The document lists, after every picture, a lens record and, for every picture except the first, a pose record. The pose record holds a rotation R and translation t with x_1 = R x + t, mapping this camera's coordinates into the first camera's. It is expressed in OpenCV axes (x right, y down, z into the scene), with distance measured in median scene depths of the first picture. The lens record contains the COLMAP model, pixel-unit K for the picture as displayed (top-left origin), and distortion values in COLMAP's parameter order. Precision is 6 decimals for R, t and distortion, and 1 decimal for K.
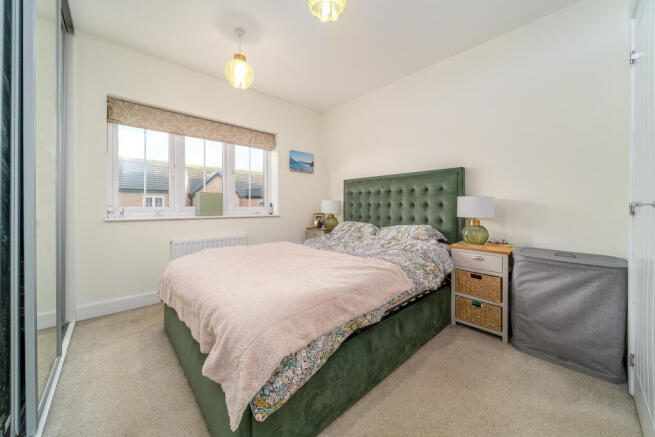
lens RADIAL K [[238.9, 0, 329.0], [0, 238.9, 208.1], [0, 0, 1]] dist [-0.001046, -0.000052]
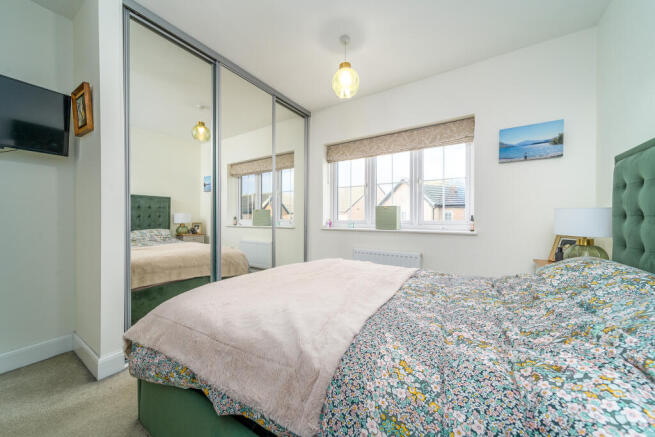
lens RADIAL K [[244.2, 0, 327.5], [0, 244.2, 218.5], [0, 0, 1]] dist [0.084020, -0.000025]
pose [[0.291012, 0.003754, -0.956712, 0.358571], [-0.002267, 0.999992, 0.003234, -0.014546], [0.956717, 0.001228, 0.291018, 0.388147]]
